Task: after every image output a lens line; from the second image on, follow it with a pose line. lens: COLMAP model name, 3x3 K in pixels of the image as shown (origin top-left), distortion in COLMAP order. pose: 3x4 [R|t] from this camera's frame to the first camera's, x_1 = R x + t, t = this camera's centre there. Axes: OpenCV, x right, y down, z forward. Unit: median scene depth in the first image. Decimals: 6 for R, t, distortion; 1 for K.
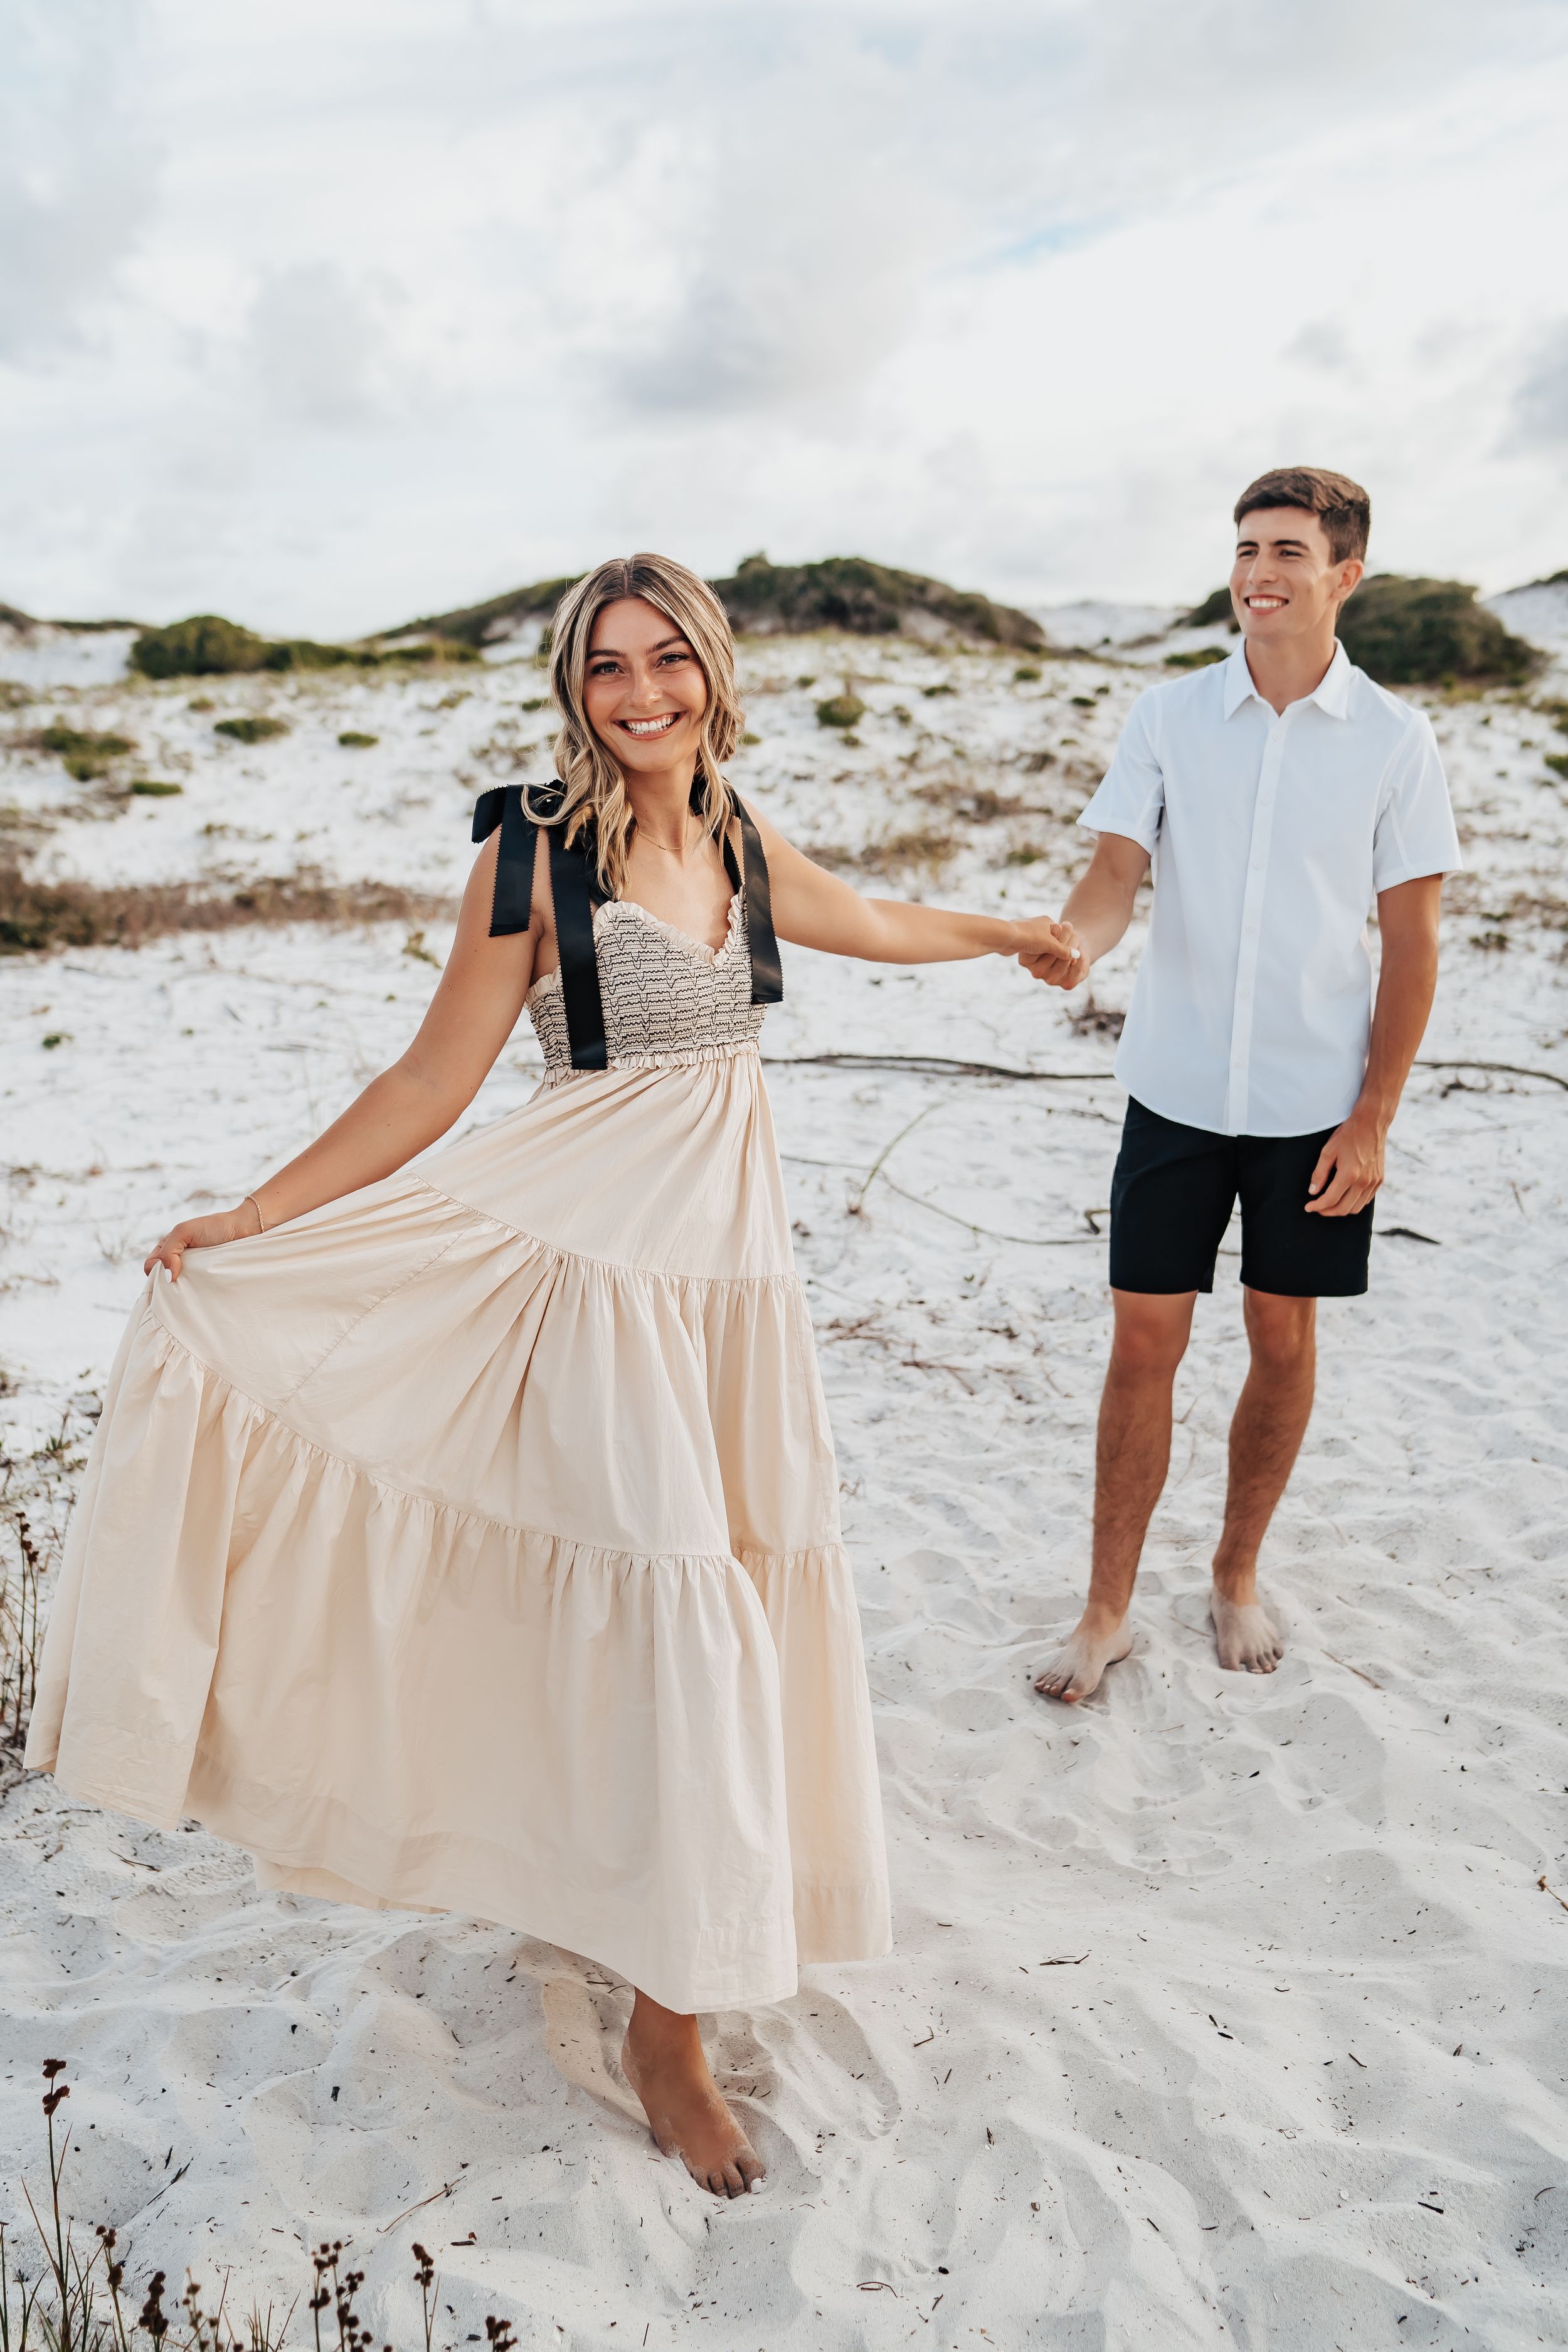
lens RADIAL K [[2212.6, 0, 774.9], [0, 2212.6, 1190.8], [0, 0, 1]] dist [-0.020759, 0.024244]
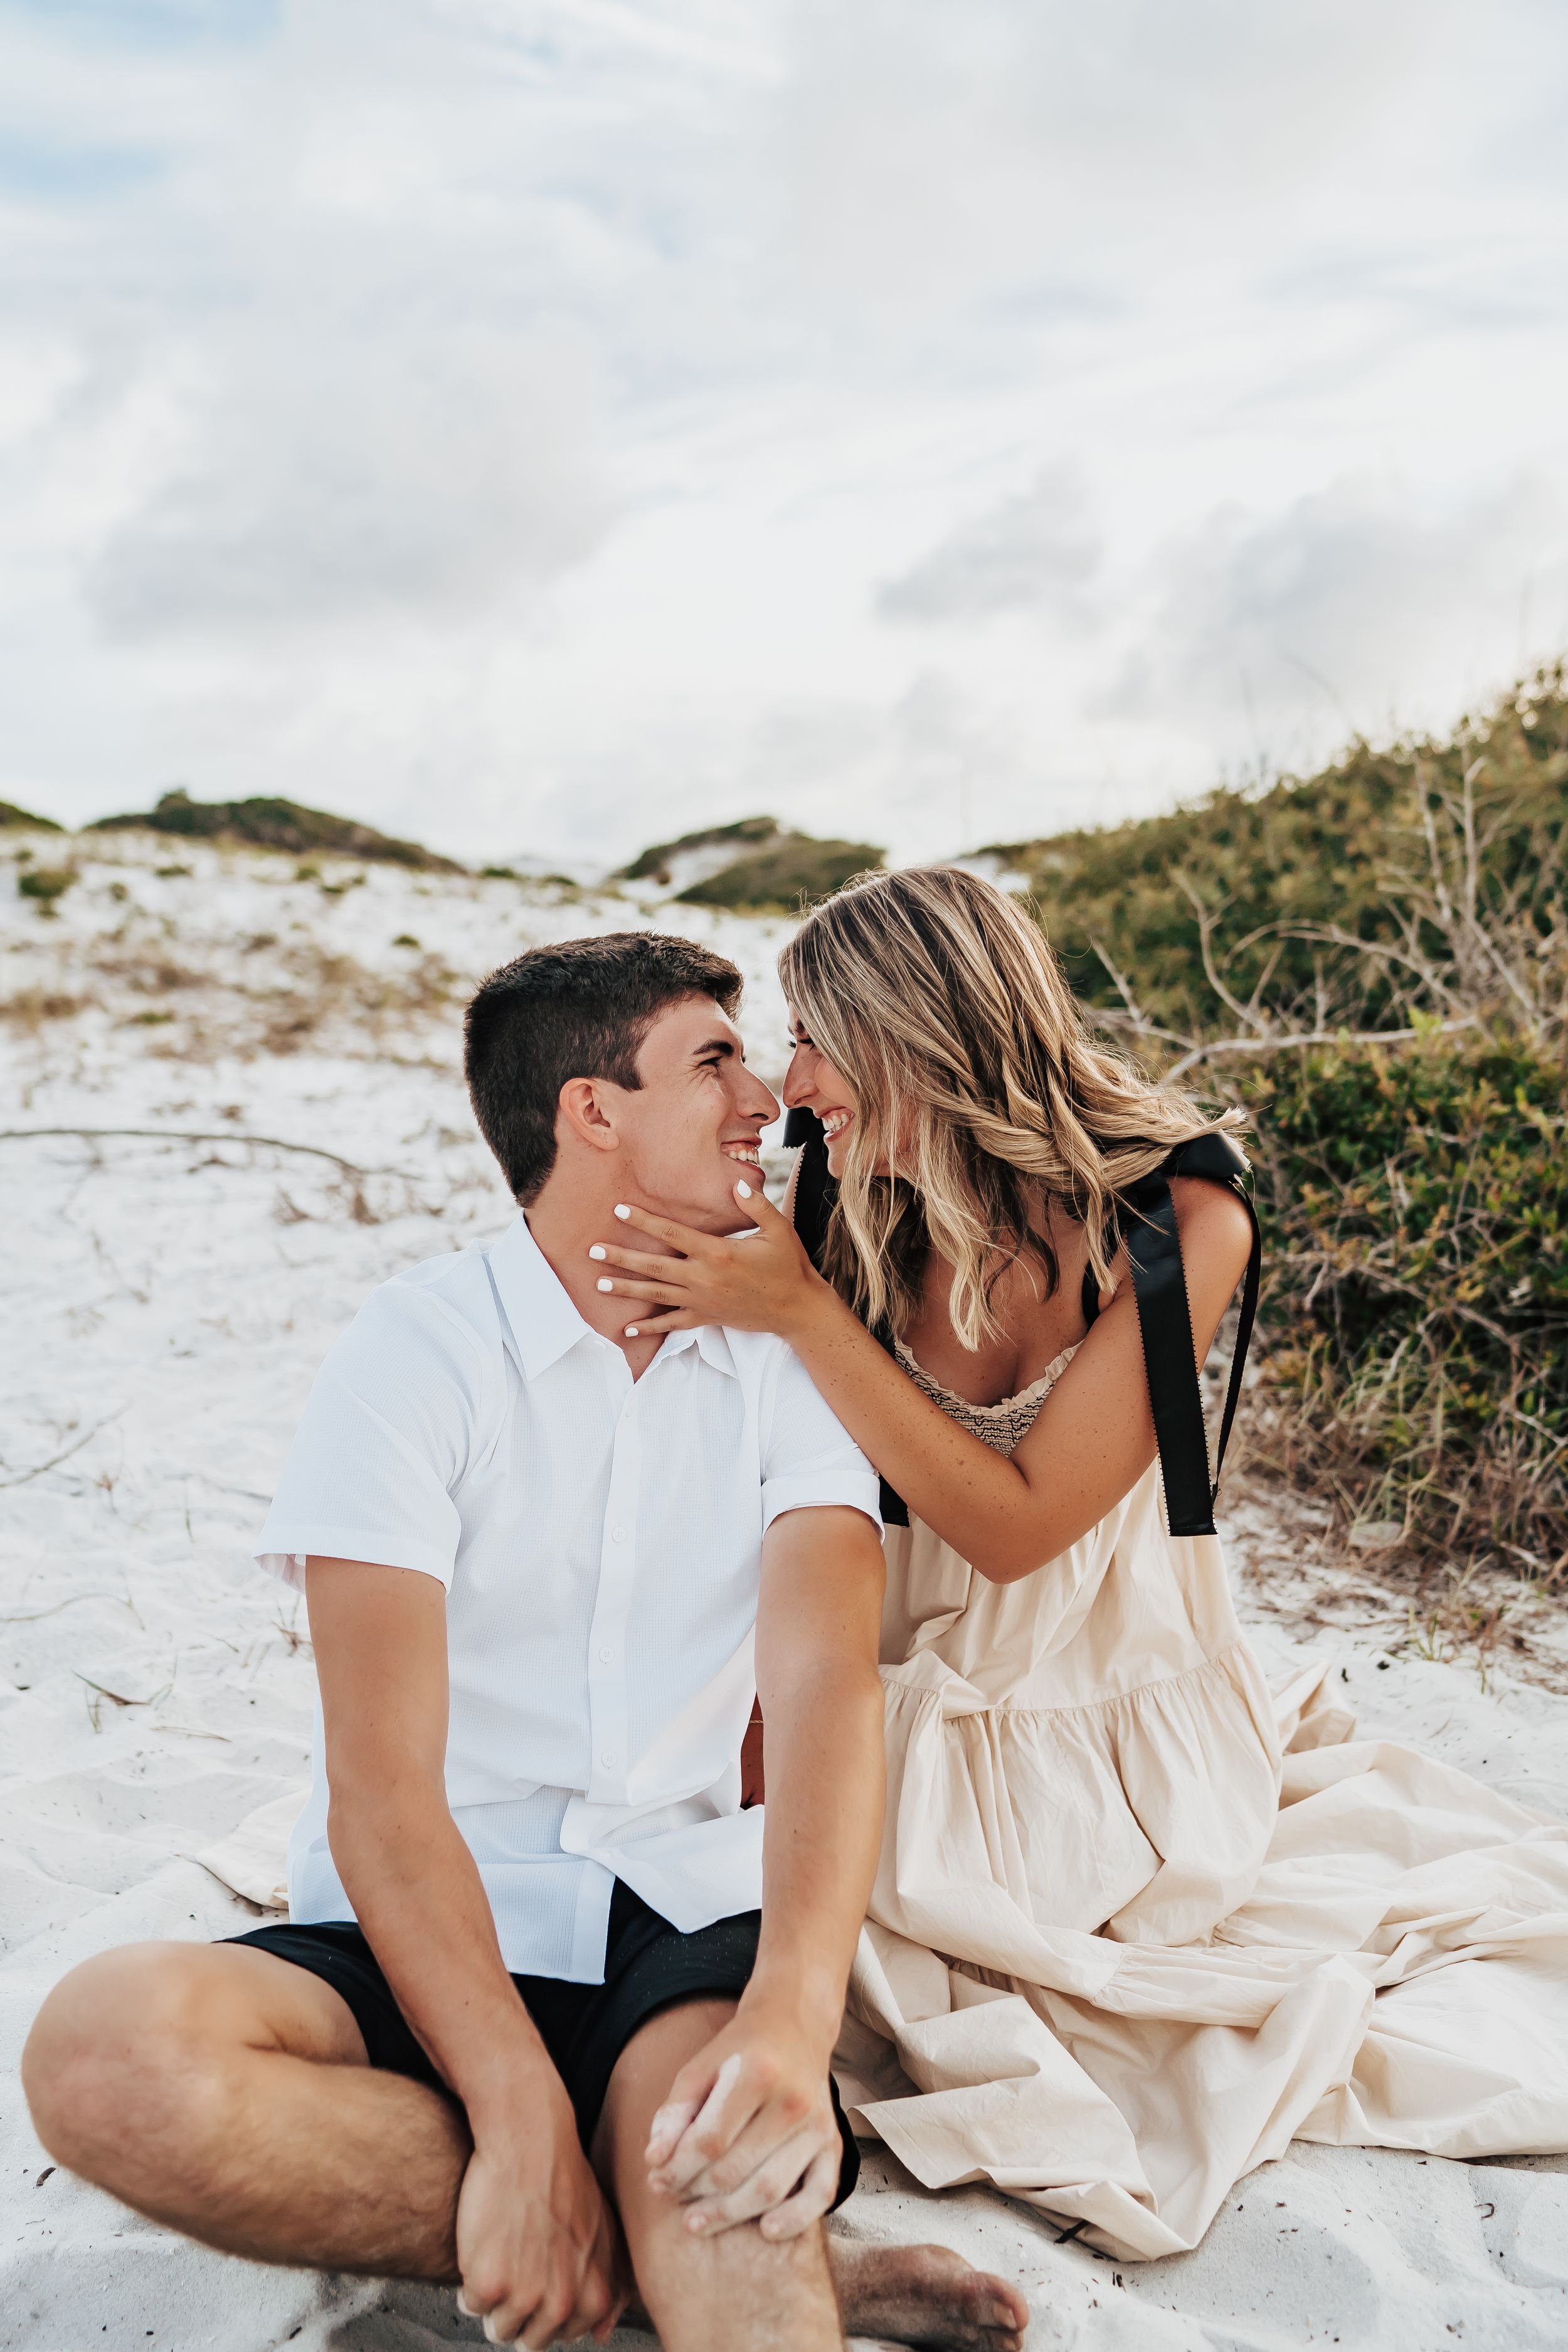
lens RADIAL K [[2295.8, 0, 751.3], [0, 2295.8, 1224.0], [0, 0, 1]] dist [-0.019866, 0.025146]
pose [[0.976825, 0.013594, 0.213608, 0.301918], [0.009404, 0.994292, -0.106281, 0.066588], [-0.213833, 0.105827, 0.971121, 0.100929]]
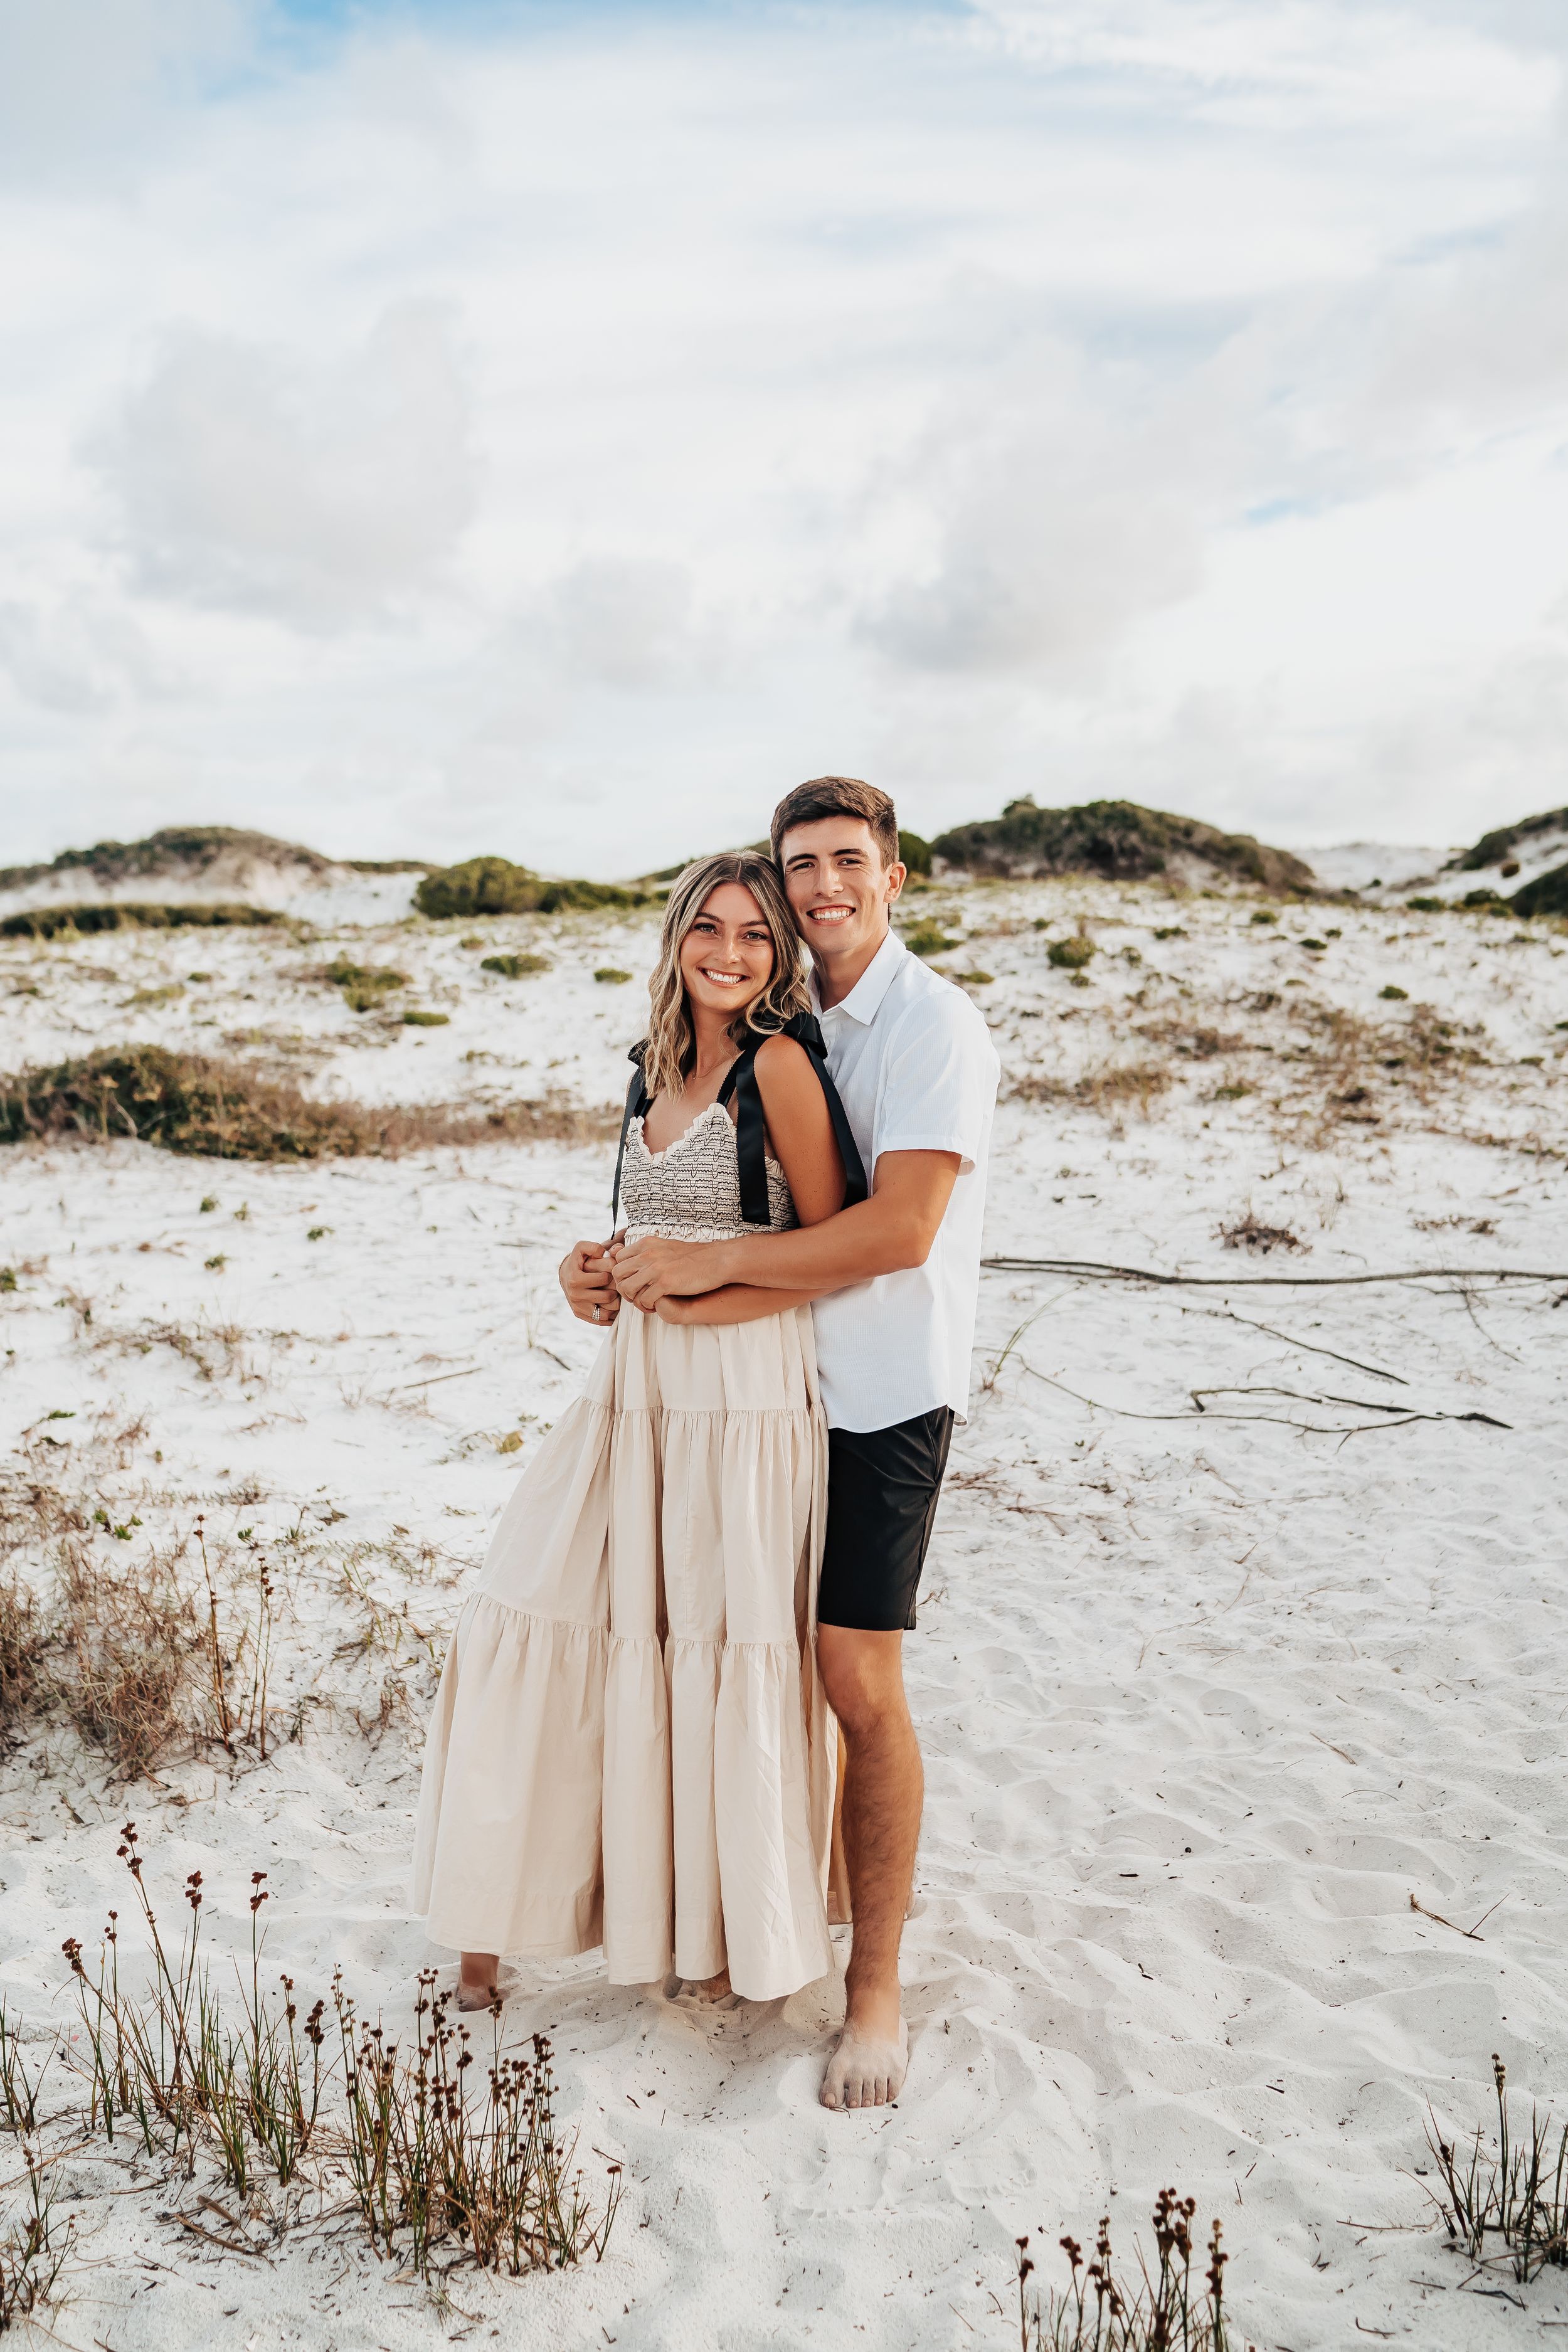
lens RADIAL K [[2247.5, 0, 767.2], [0, 2247.5, 1175.7], [0, 0, 1]] dist [-0.016491, 0.013892]
pose [[0.992355, 0.017072, -0.122227, 0.048974], [-0.030811, 0.993296, -0.111420, 0.026354], [0.119506, 0.114334, 0.986228, -0.129386]]
